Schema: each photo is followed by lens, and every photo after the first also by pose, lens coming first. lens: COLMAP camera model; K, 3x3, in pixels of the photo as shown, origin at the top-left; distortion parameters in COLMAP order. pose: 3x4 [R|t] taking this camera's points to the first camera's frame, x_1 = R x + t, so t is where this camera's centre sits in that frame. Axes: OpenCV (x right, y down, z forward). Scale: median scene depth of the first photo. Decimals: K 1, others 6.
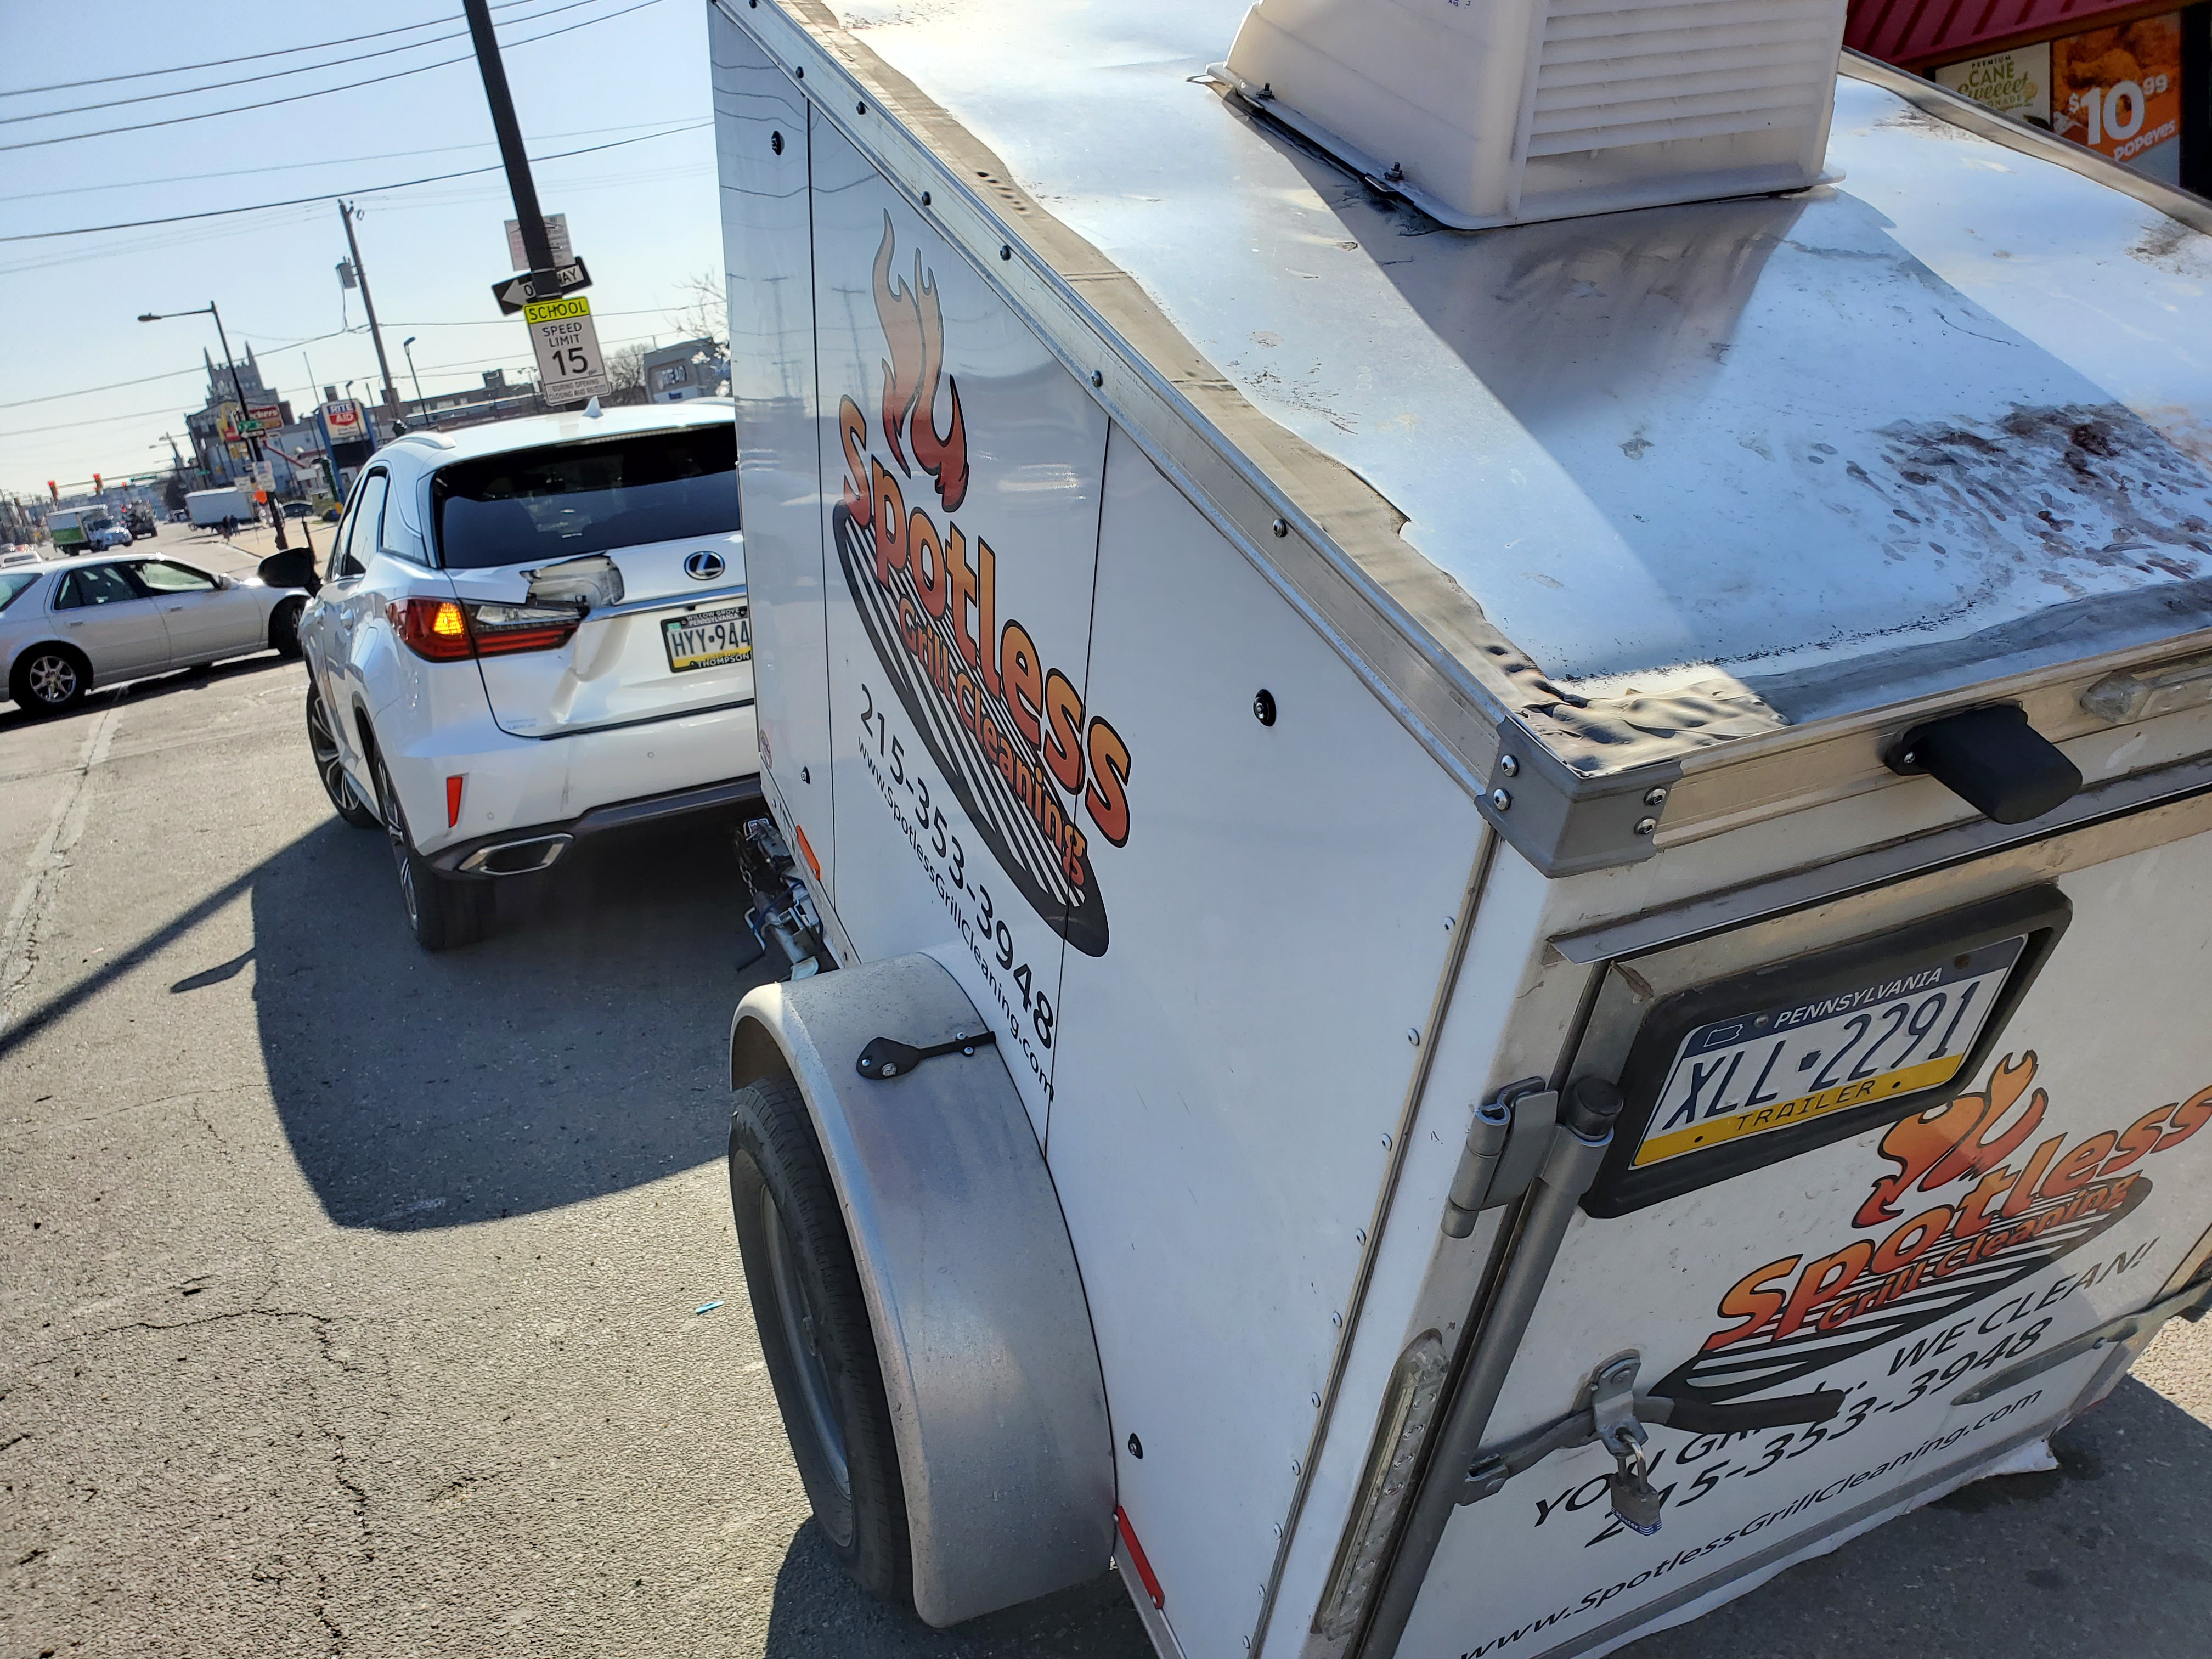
lens RADIAL K [[1736.6, 0, 1120.6], [0, 1736.6, 864.5], [0, 0, 1]] dist [0.016183, 0.000833]
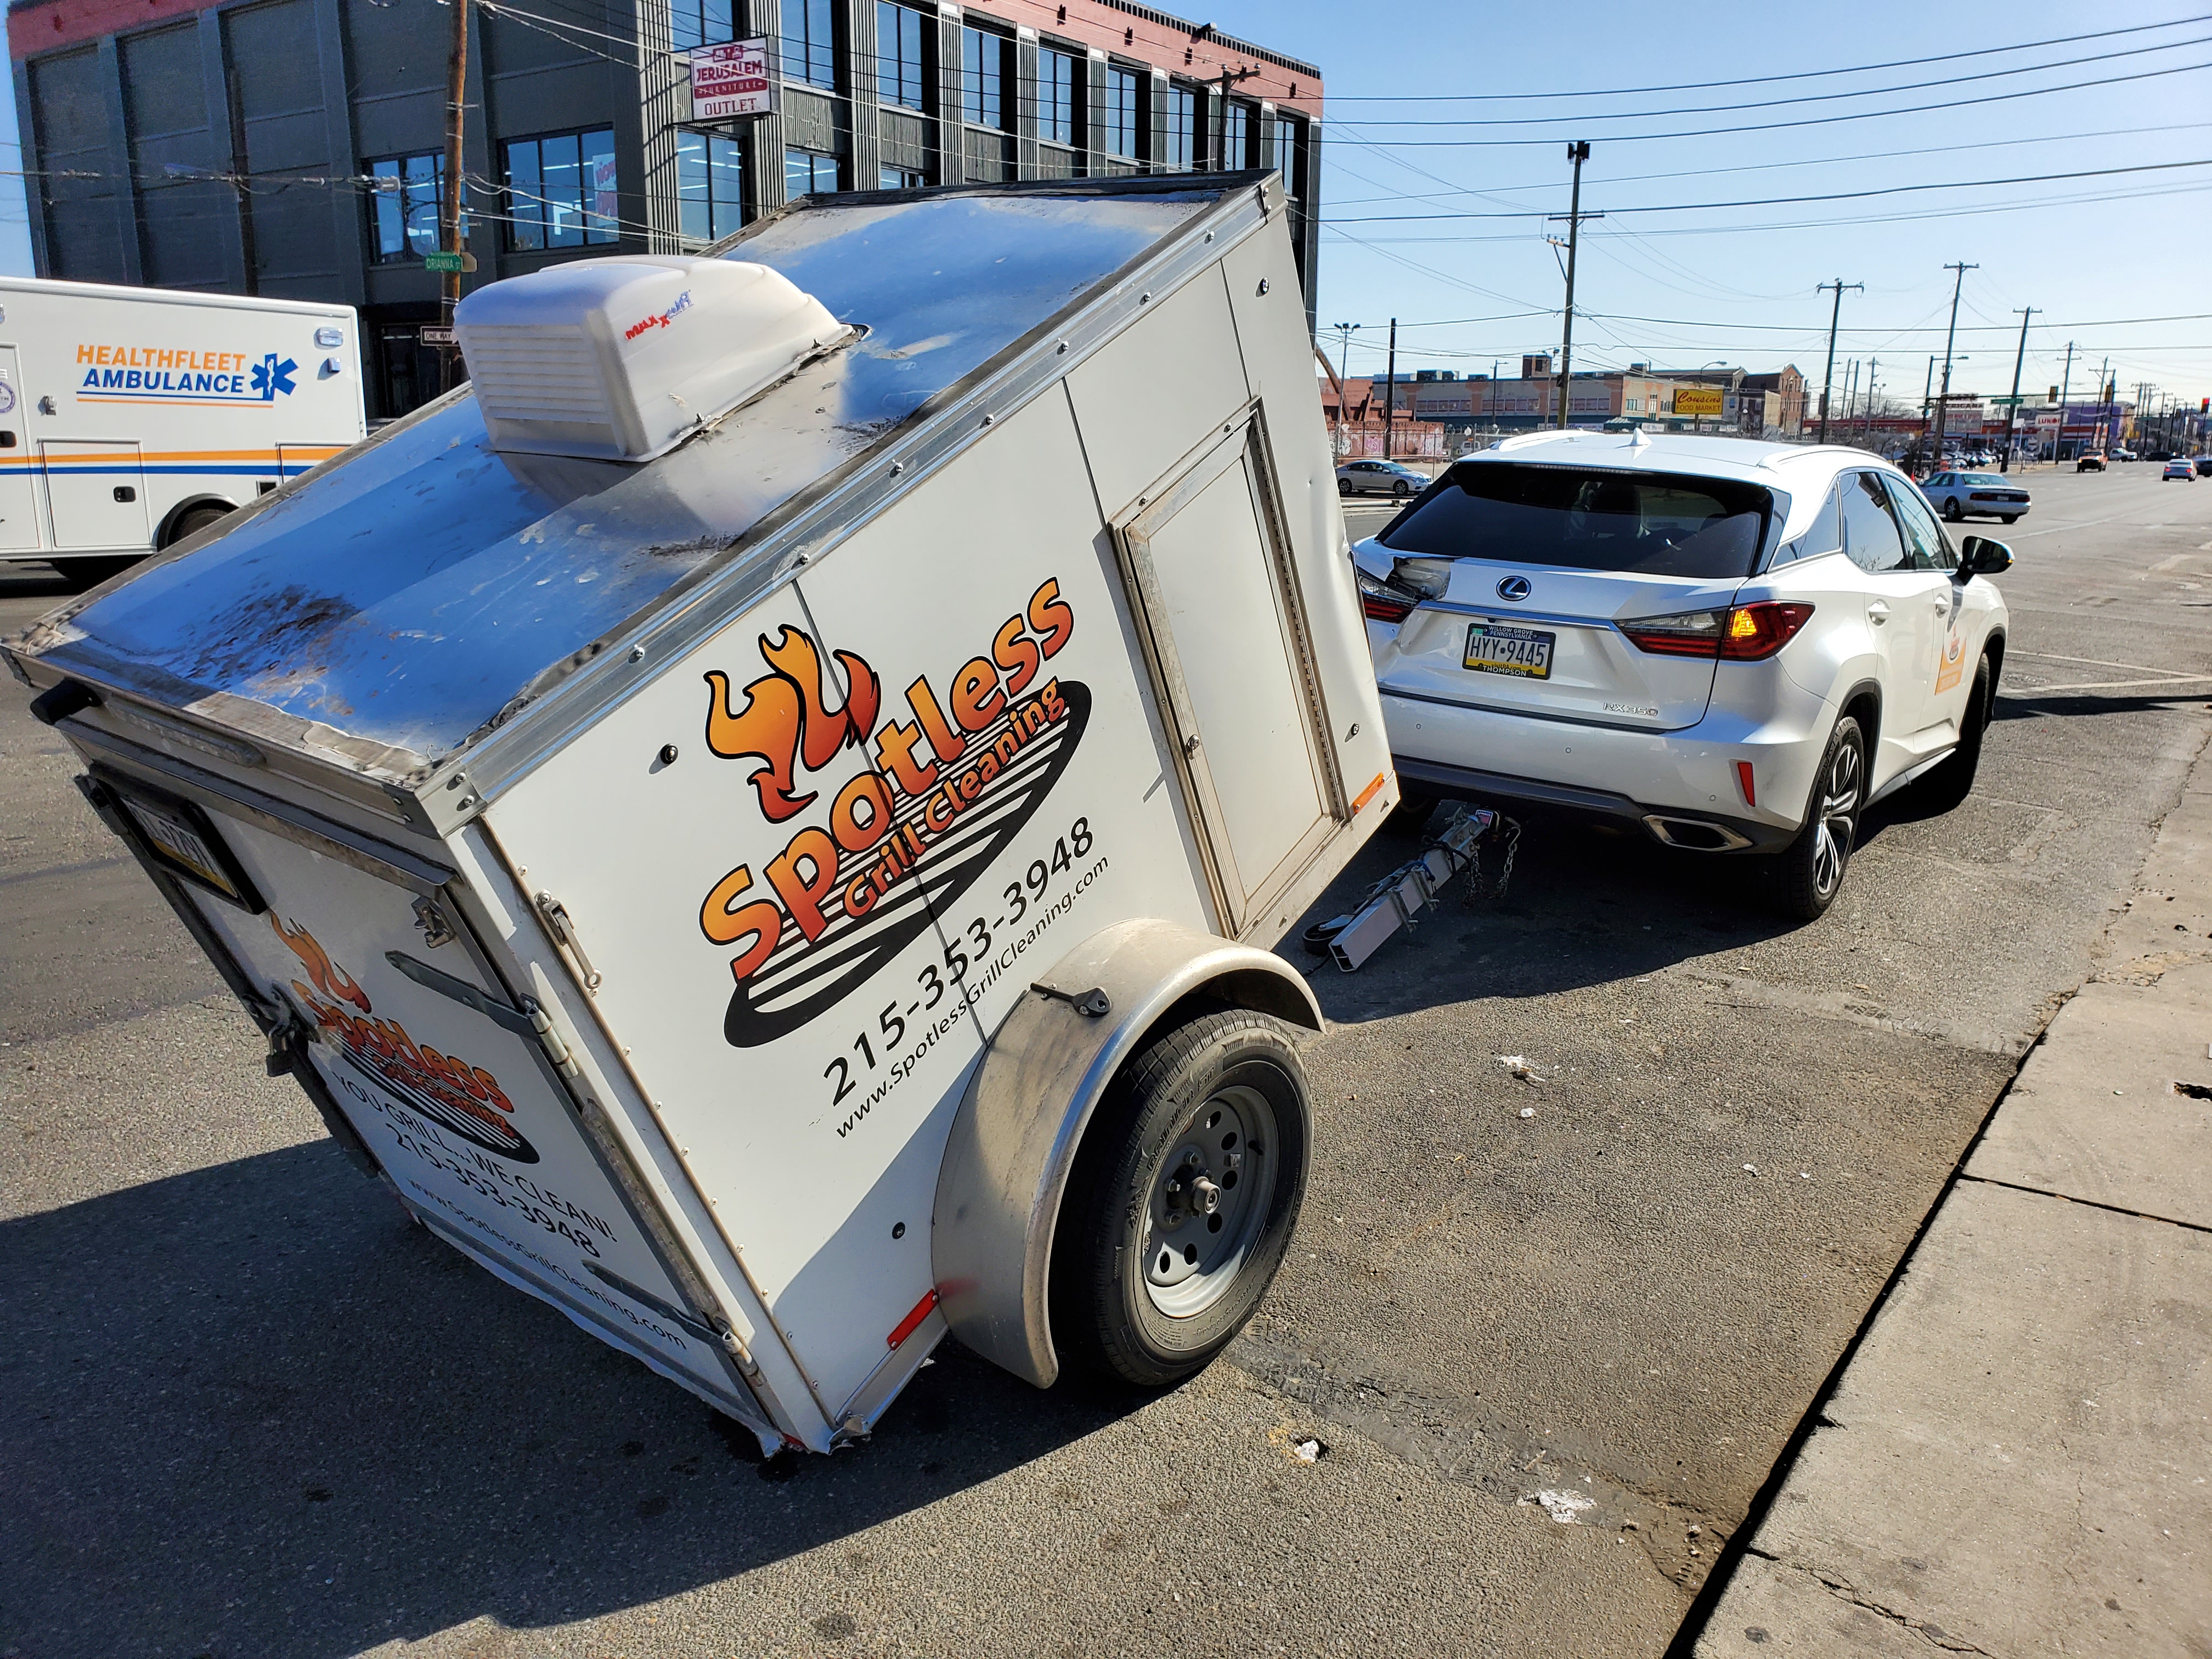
lens RADIAL K [[1736.6, 0, 1089.1], [0, 1736.6, 874.8], [0, 0, 1]] dist [0.016183, 0.000833]
pose [[0.426713, 0.381399, -0.820031, 0.660714], [-0.334846, 0.908915, 0.248499, -0.191673], [0.840116, 0.168546, 0.515556, 0.199729]]
